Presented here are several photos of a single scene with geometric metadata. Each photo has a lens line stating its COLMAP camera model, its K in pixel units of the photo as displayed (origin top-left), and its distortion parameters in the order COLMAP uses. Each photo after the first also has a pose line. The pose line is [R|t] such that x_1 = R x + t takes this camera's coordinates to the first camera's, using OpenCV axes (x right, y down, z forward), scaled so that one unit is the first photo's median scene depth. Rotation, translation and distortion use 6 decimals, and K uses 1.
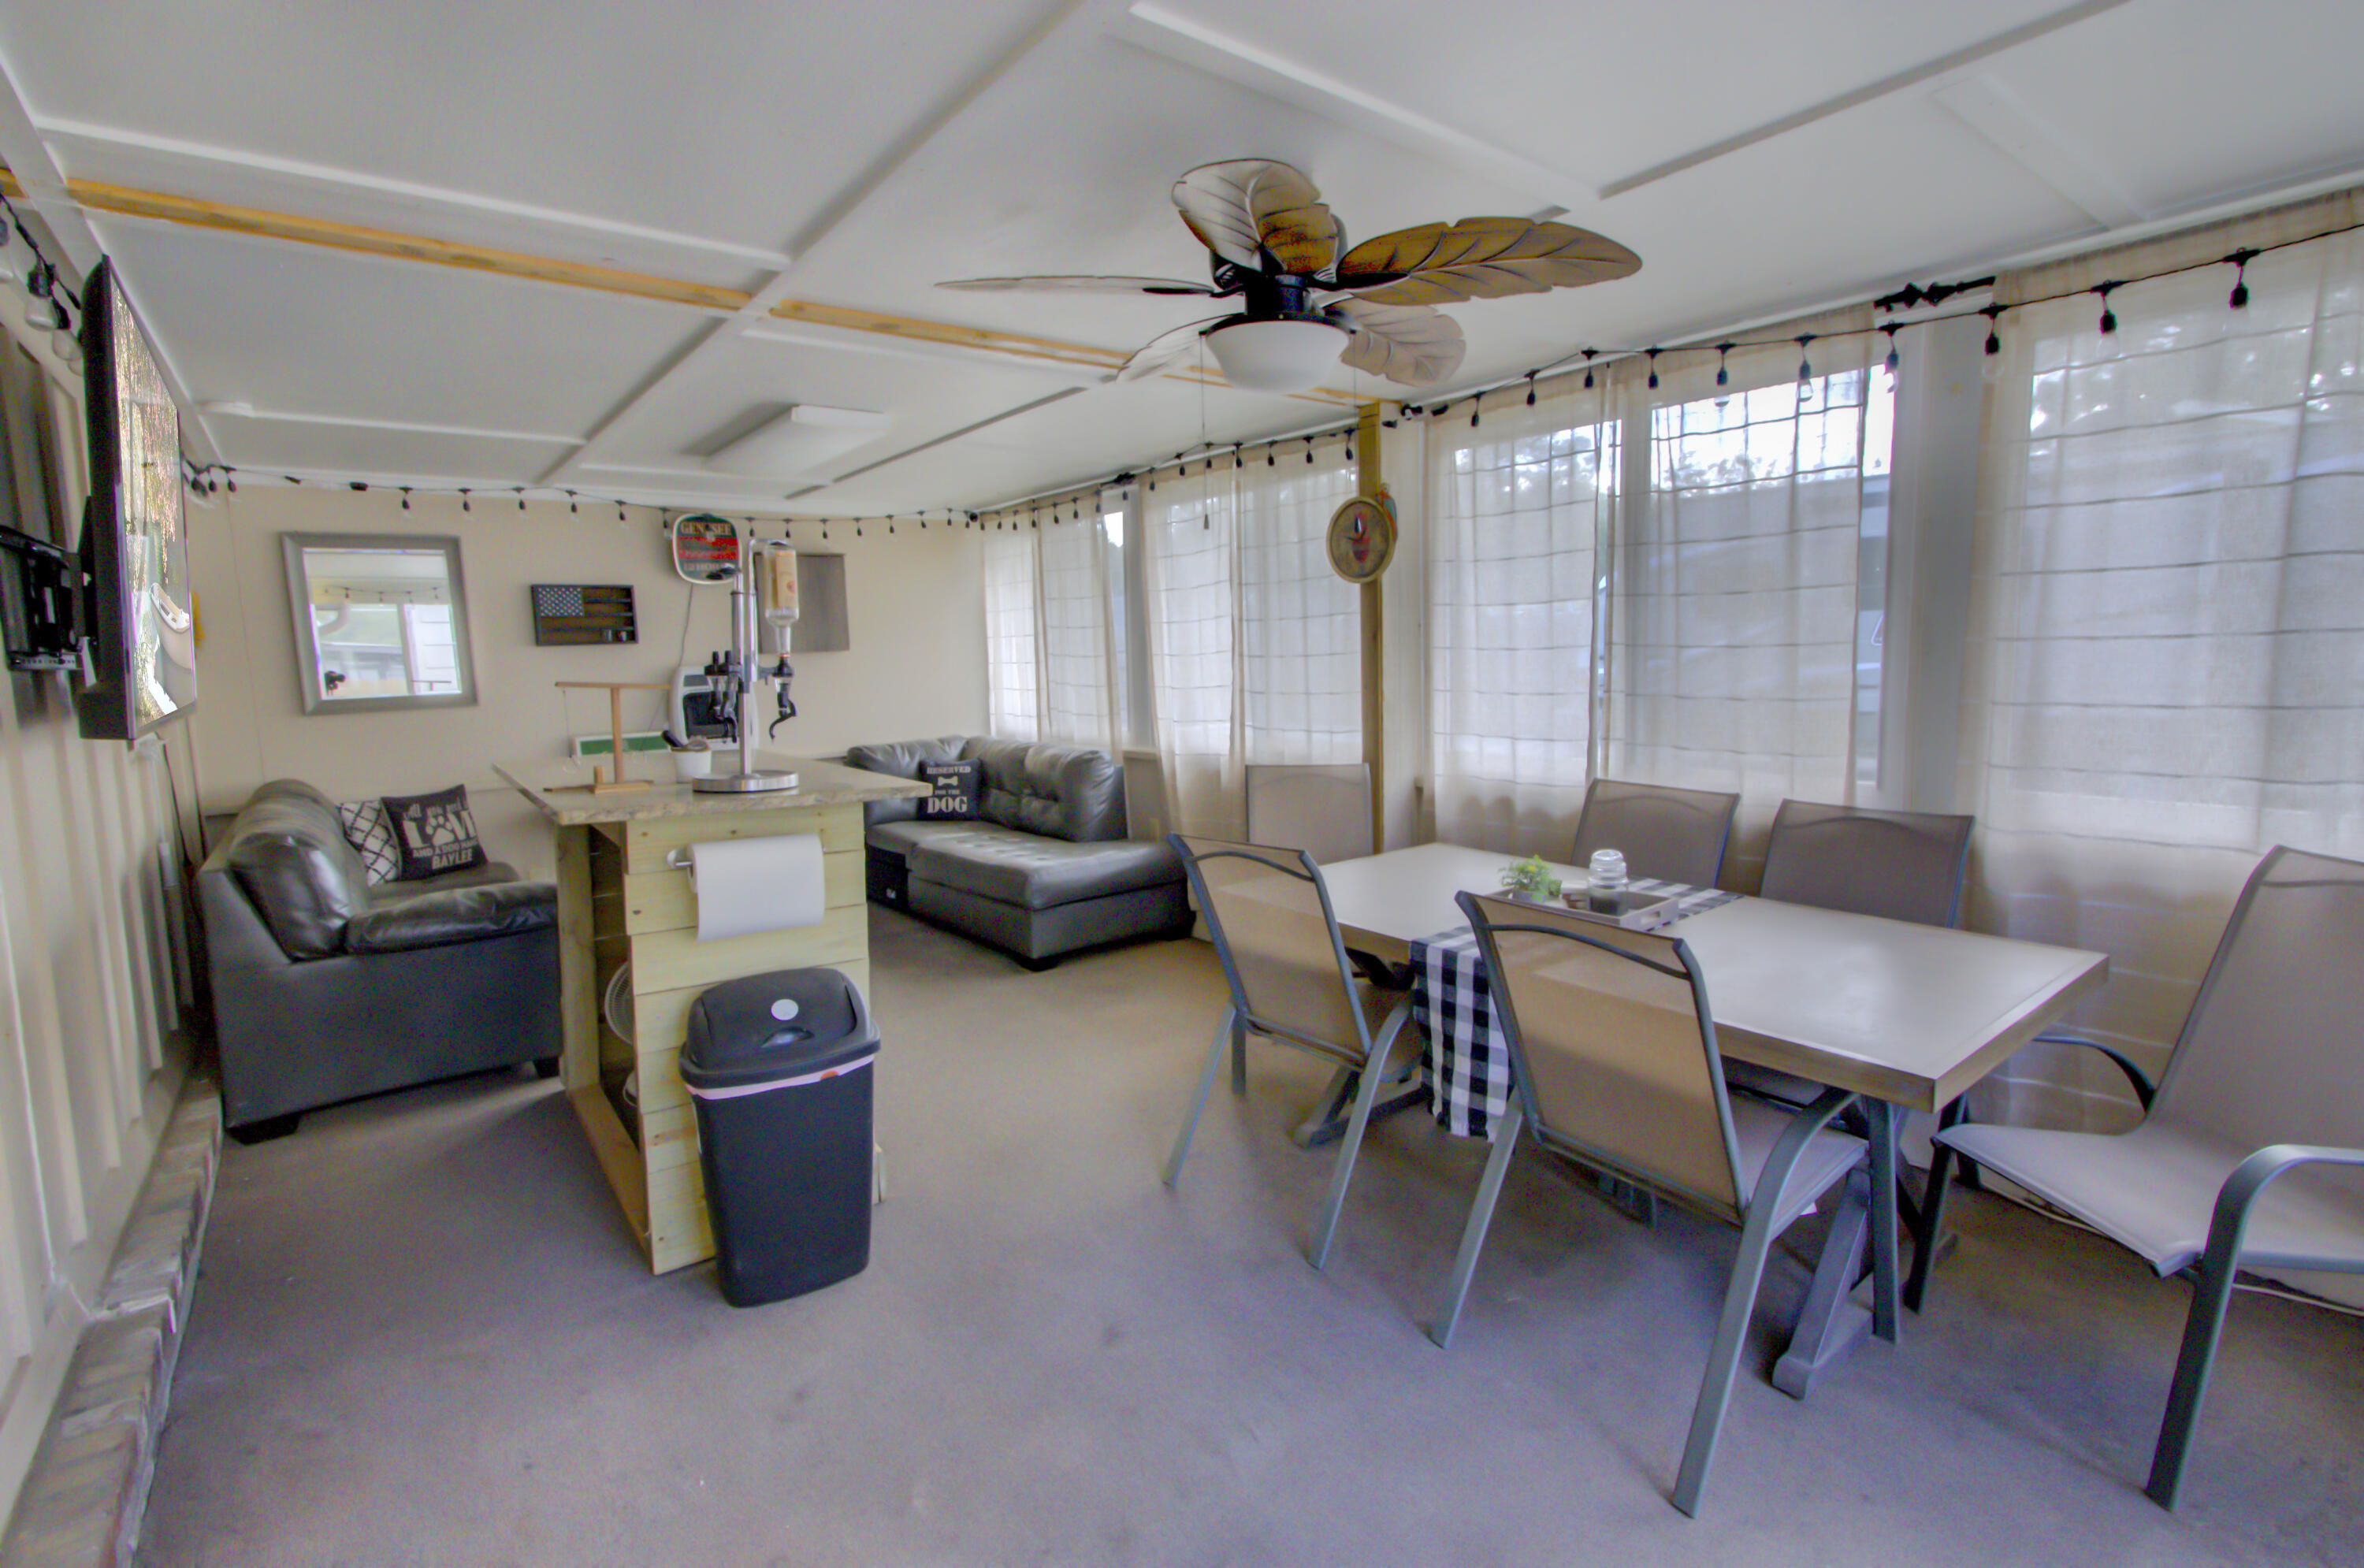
lens RADIAL K [[1095.9, 0, 1176.3], [0, 1095.9, 756.9], [0, 0, 1]] dist [0.001808, 0.000953]
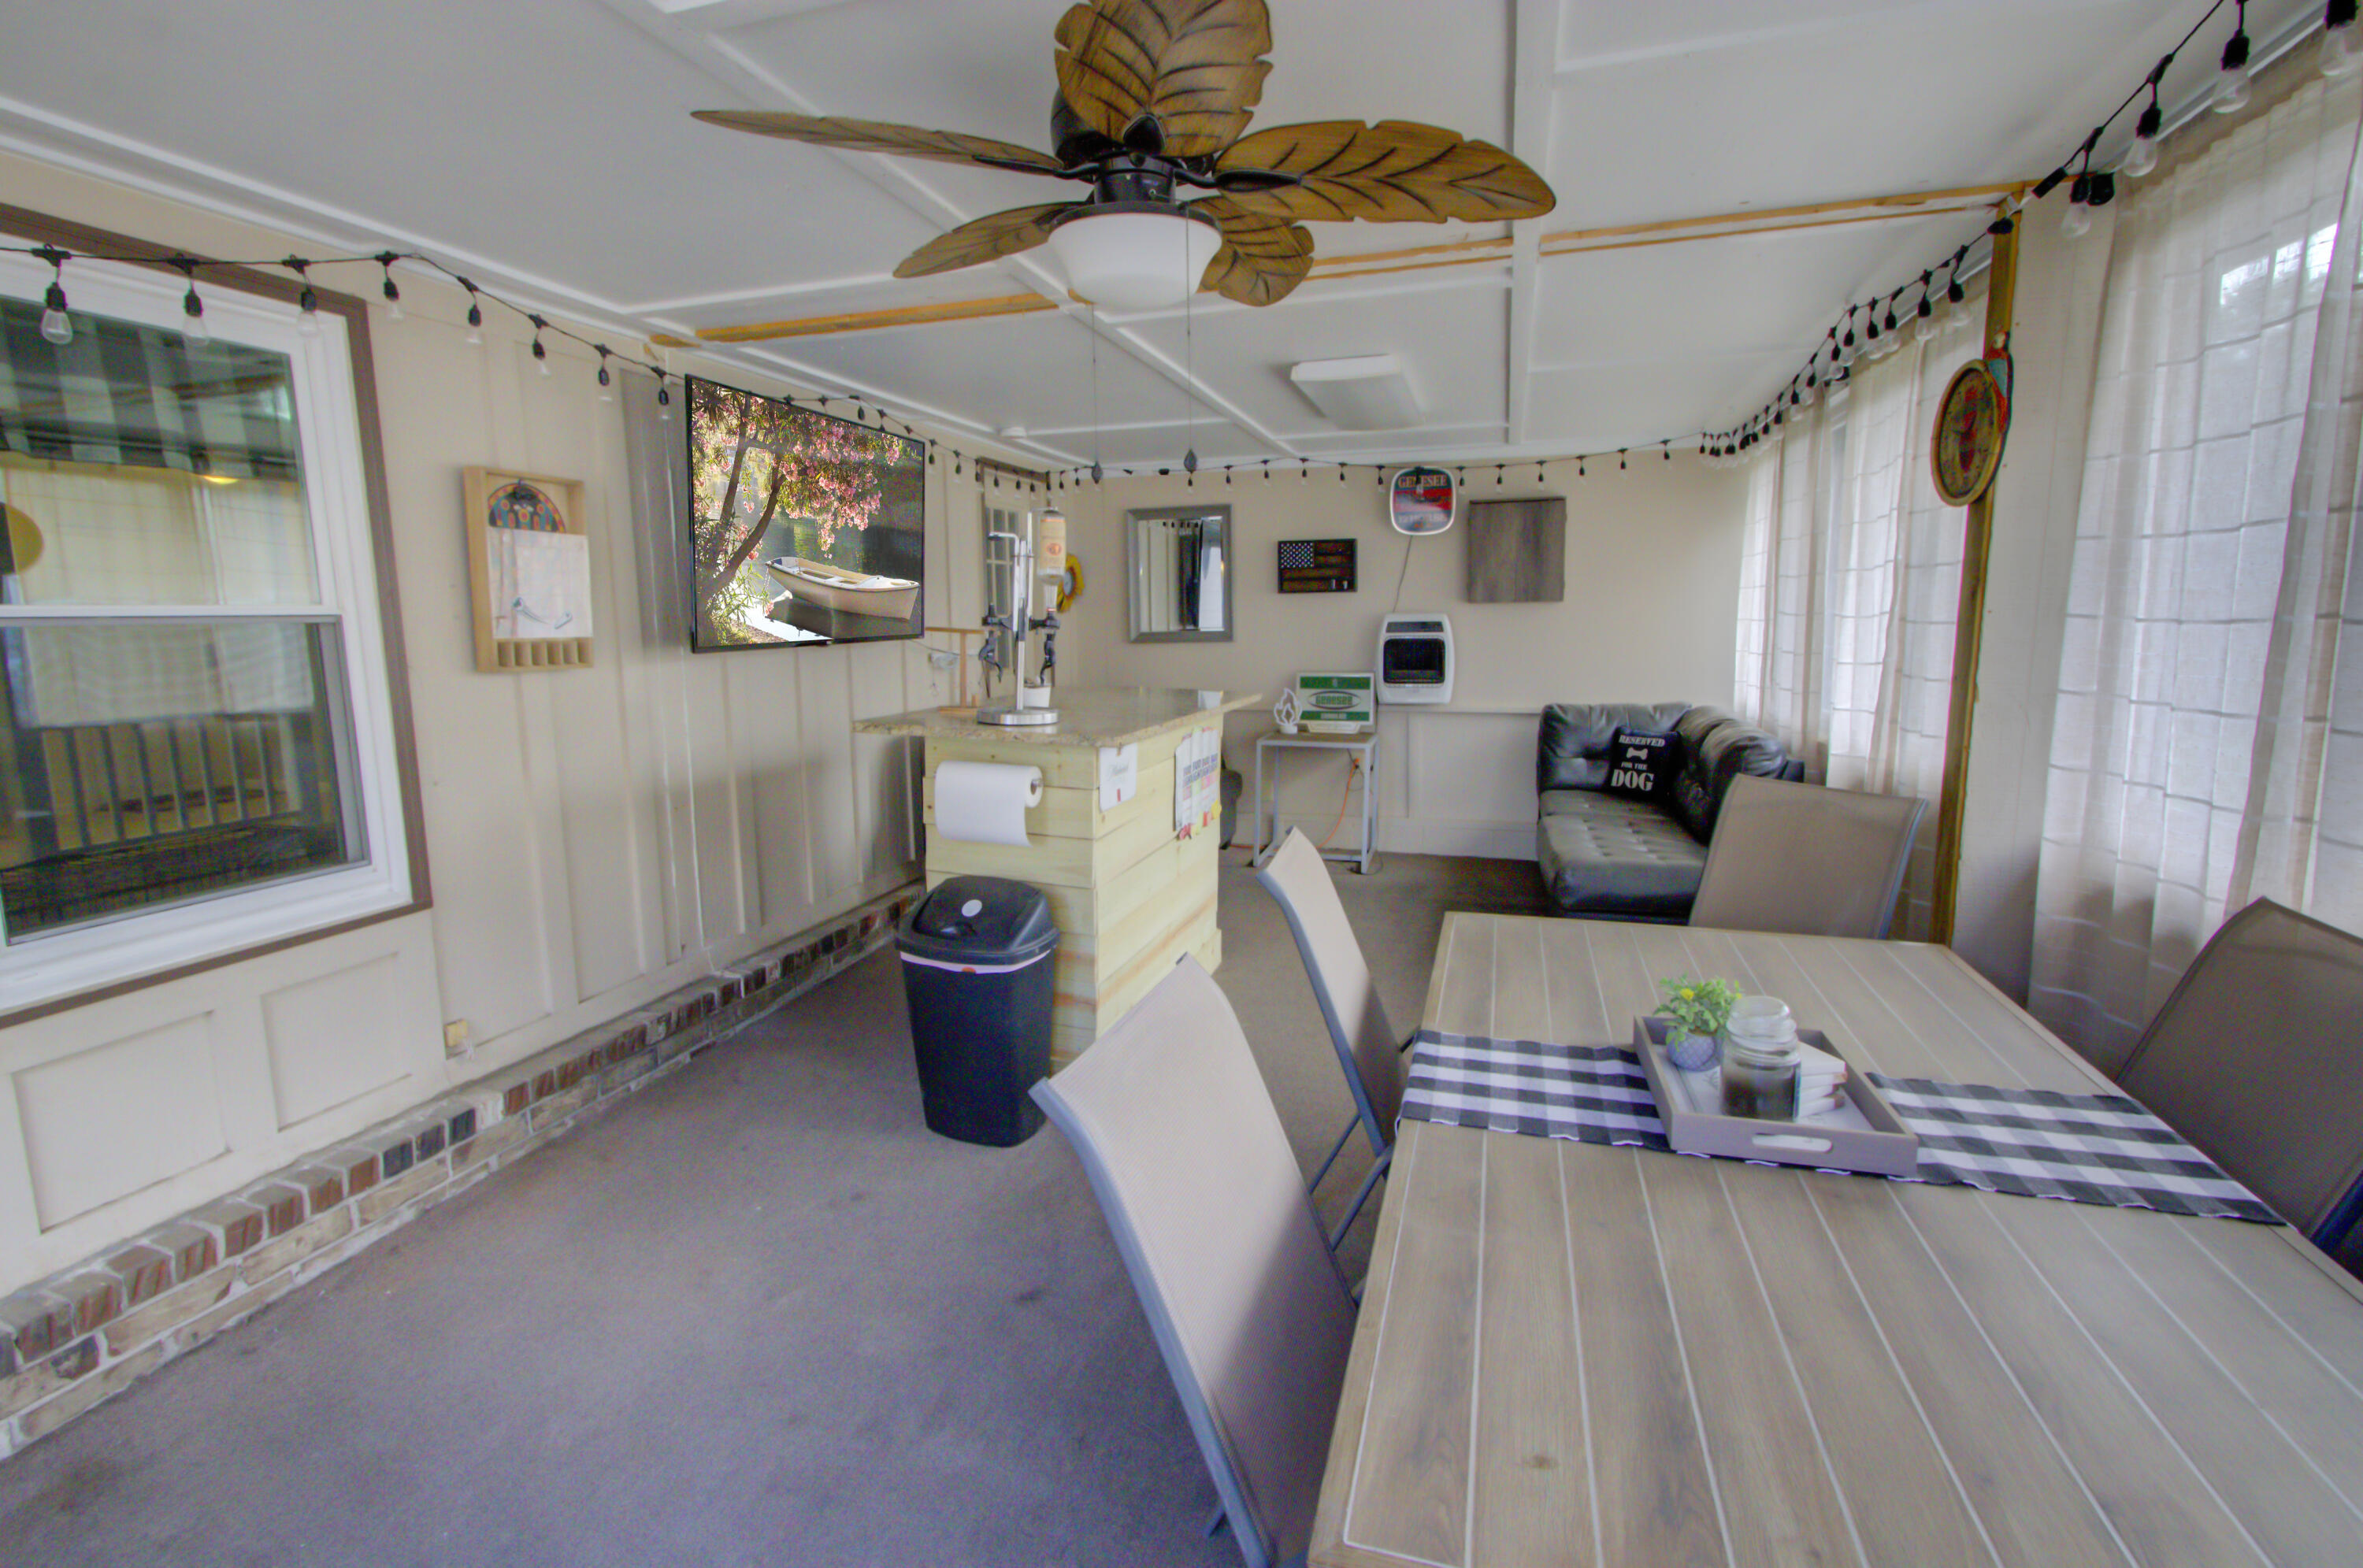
lens RADIAL K [[1095.4, 0, 1175.8], [0, 1095.4, 756.9], [0, 0, 1]] dist [0.001808, 0.000953]
pose [[0.568050, 0.132634, -0.812236, 0.330770], [-0.088823, 0.991044, 0.099713, -0.033299], [0.818187, 0.015504, 0.574743, 0.224059]]
